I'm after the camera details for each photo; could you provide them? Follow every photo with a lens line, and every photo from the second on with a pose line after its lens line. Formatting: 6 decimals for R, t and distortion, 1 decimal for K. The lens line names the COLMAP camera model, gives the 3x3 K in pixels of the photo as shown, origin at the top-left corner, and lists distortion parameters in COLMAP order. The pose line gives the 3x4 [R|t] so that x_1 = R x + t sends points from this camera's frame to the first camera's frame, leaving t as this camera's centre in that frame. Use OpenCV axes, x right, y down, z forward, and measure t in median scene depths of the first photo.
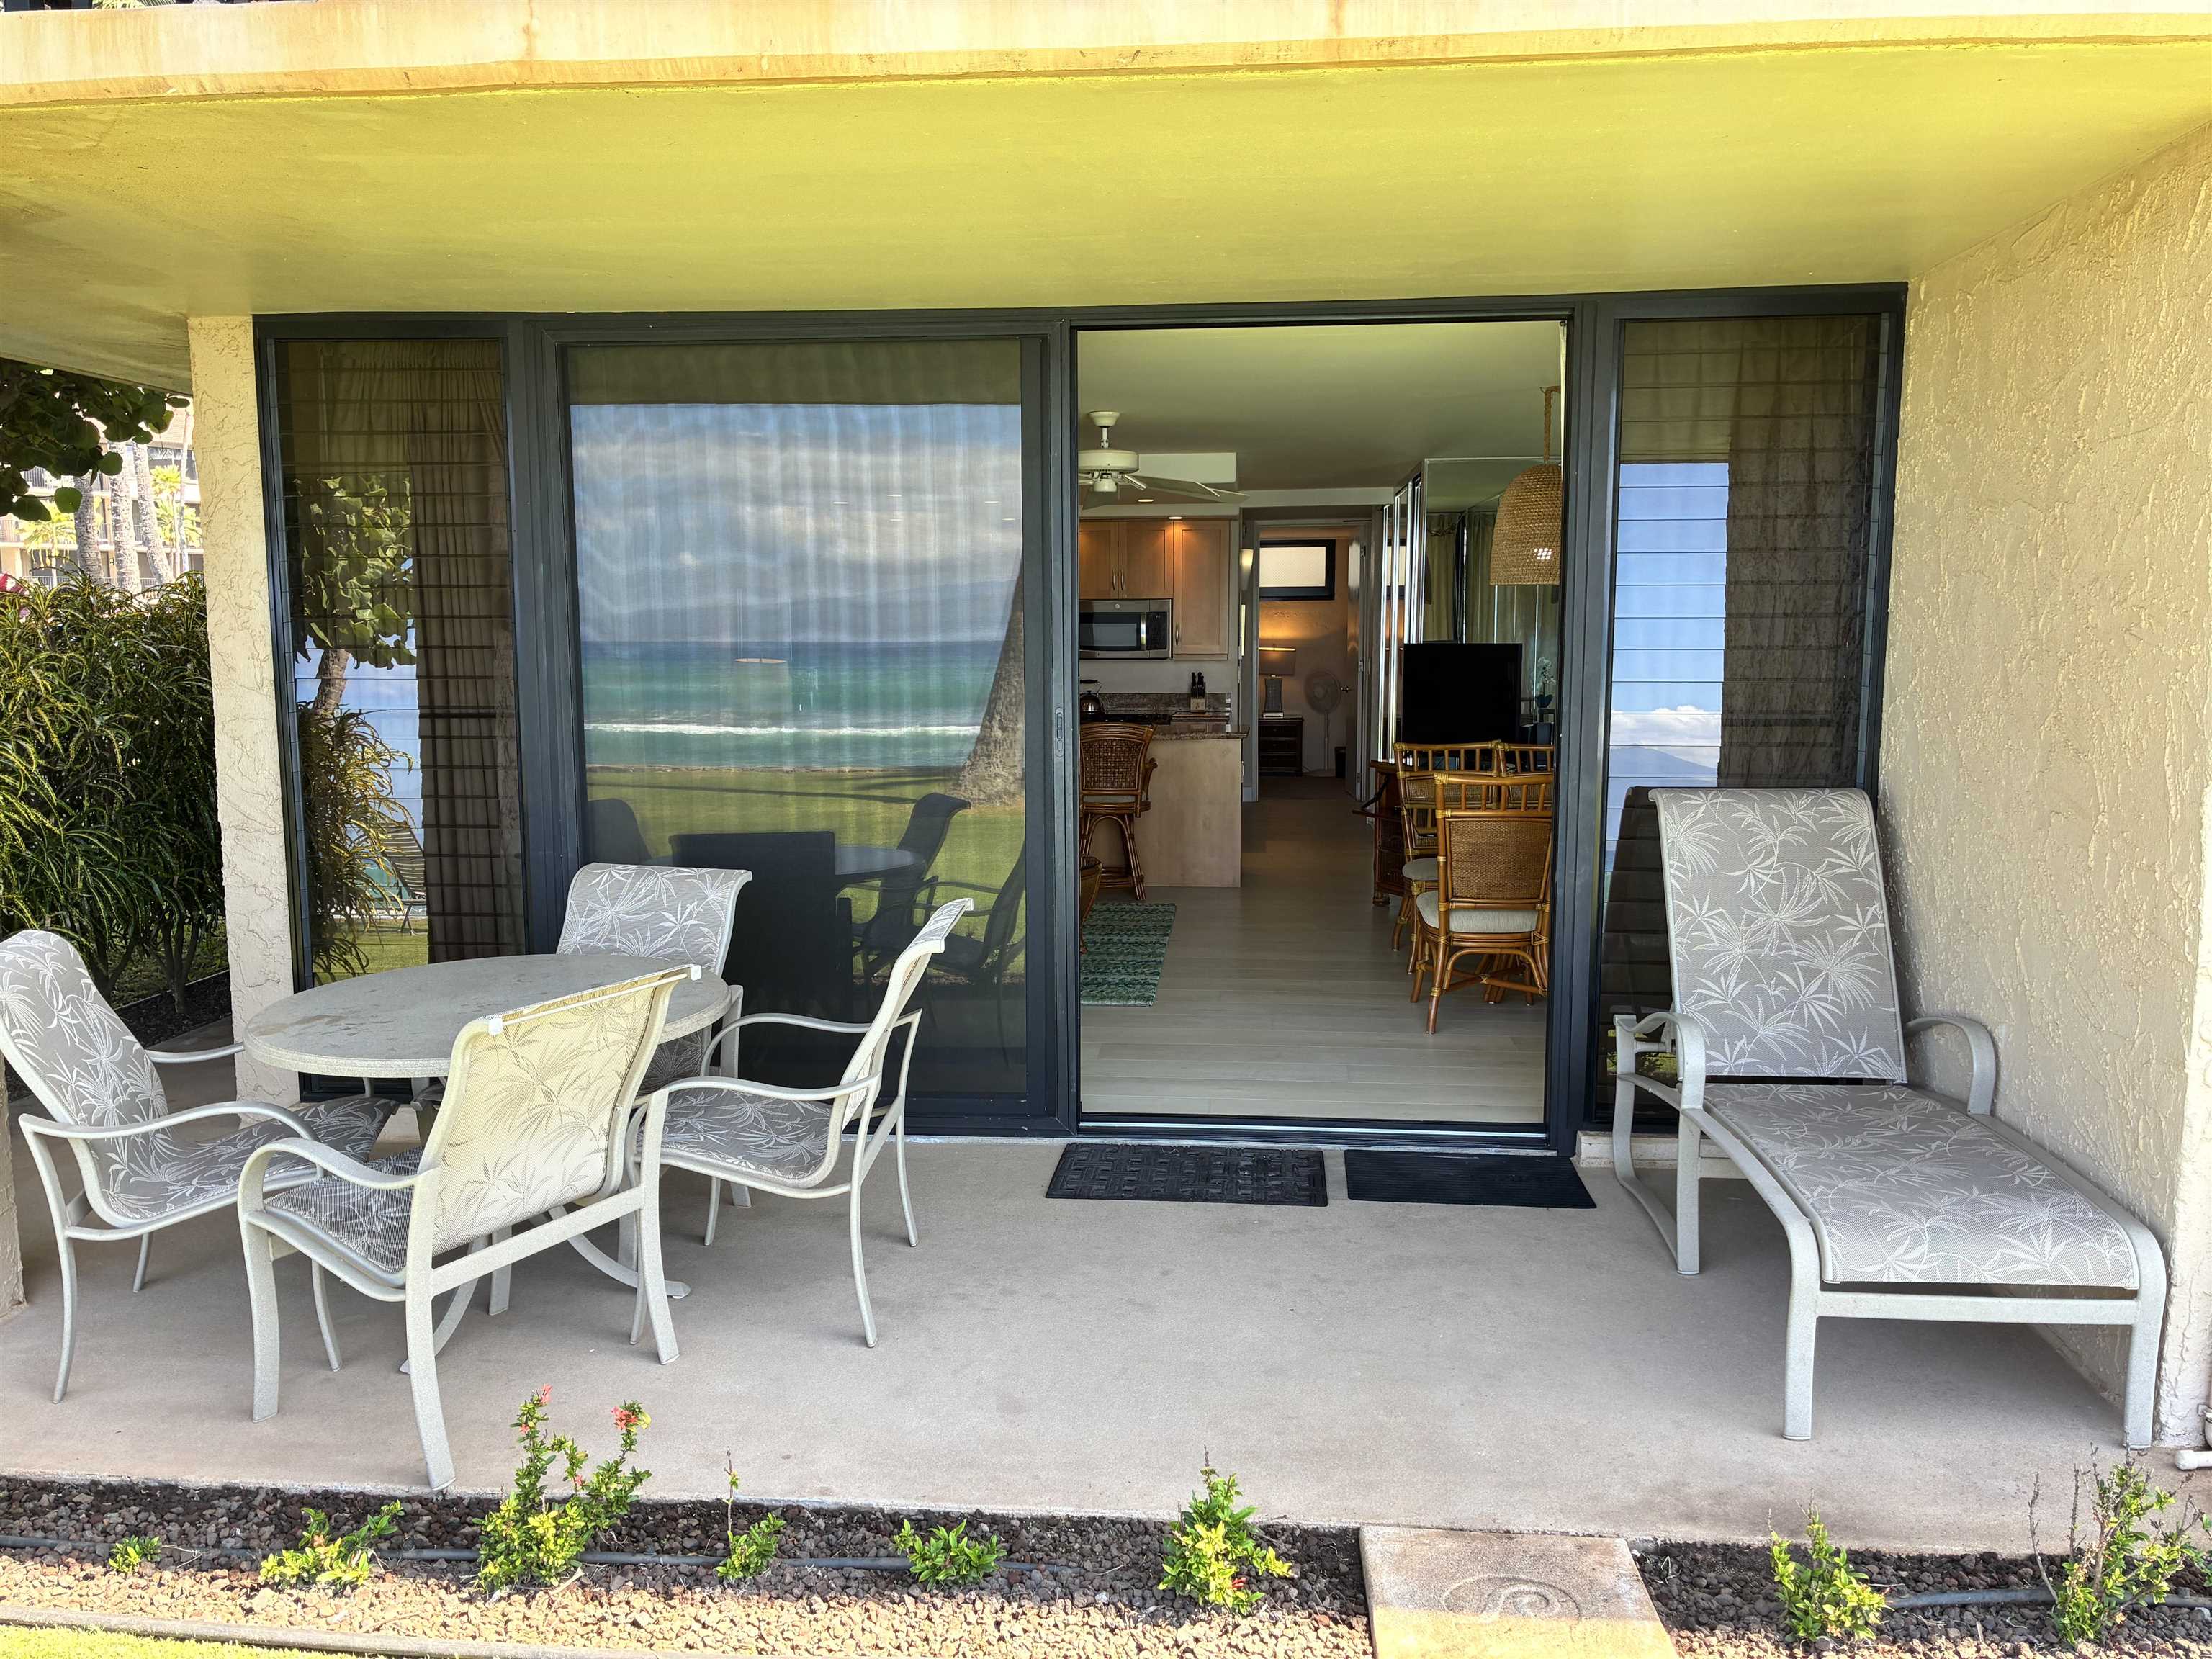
lens RADIAL K [[1687.5, 0, 1099.2], [0, 1687.5, 815.8], [0, 0, 1]] dist [0.046501, -0.056313]
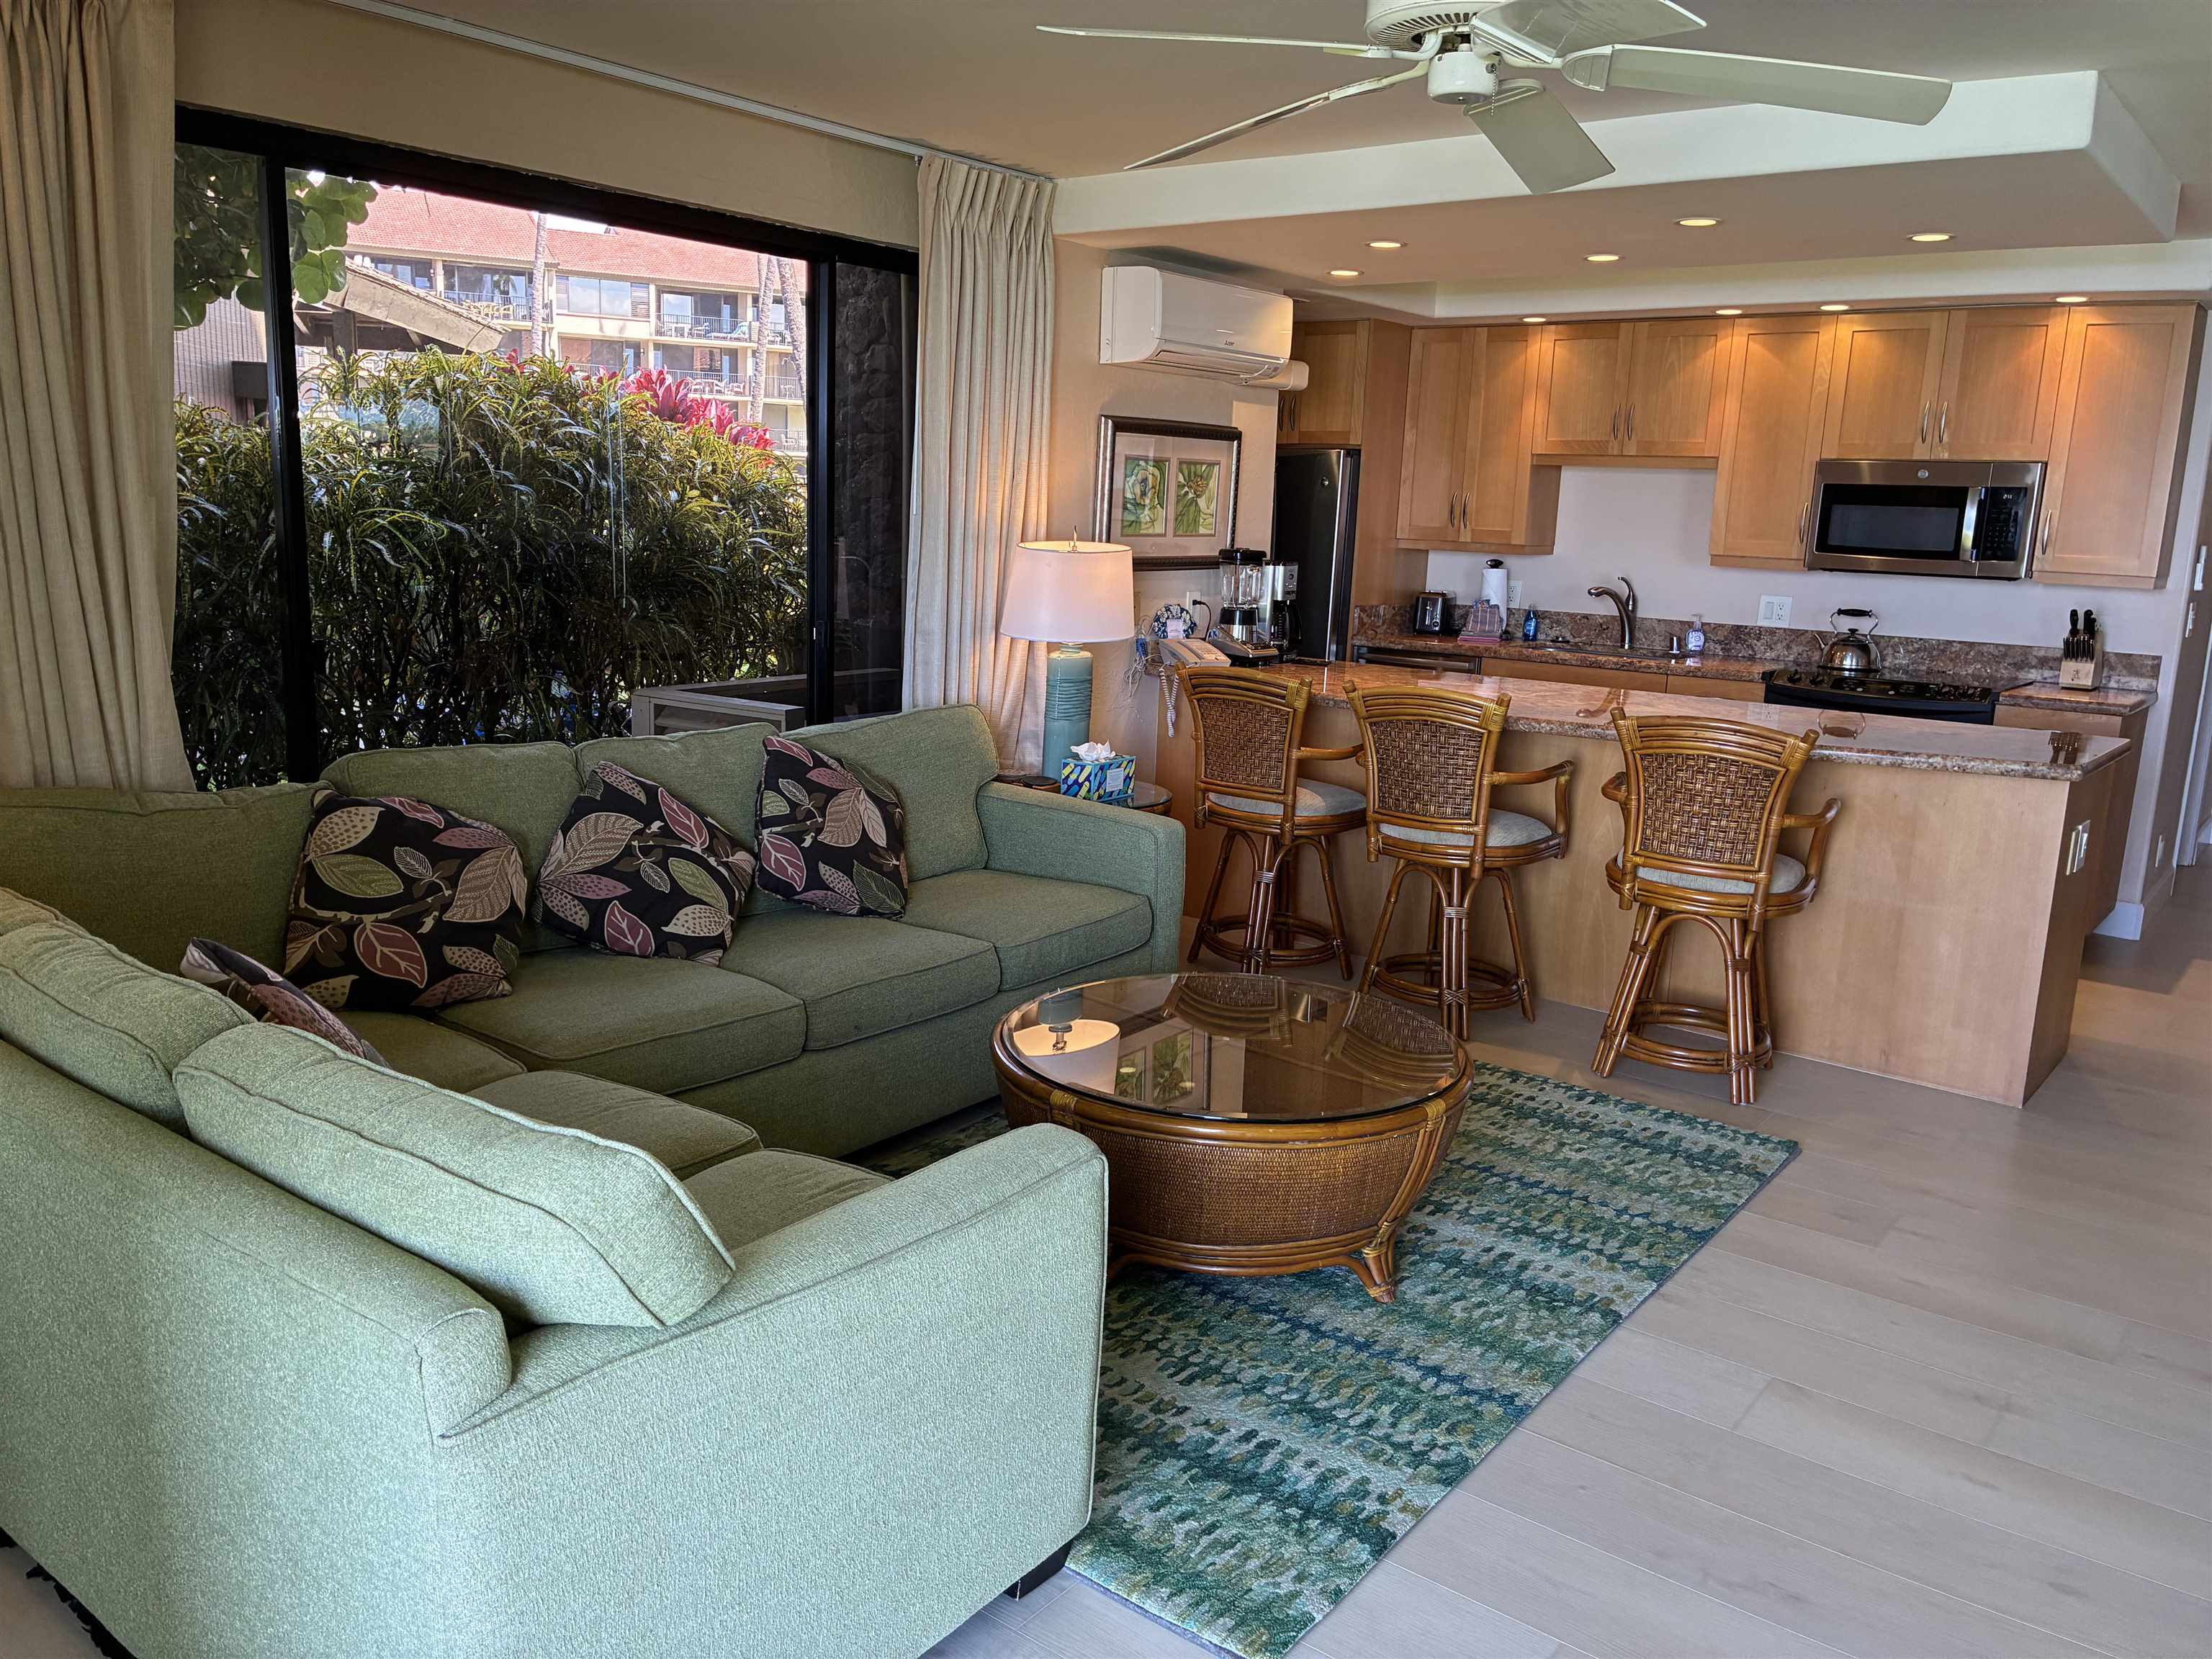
lens RADIAL K [[1687.5, 0, 1099.2], [0, 1687.5, 815.8], [0, 0, 1]] dist [0.046501, -0.056313]
pose [[0.840145, 0.137280, -0.524700, 0.088147], [-0.100776, 0.990102, 0.097685, -0.044146], [0.532917, -0.029193, 0.845664, 0.407813]]
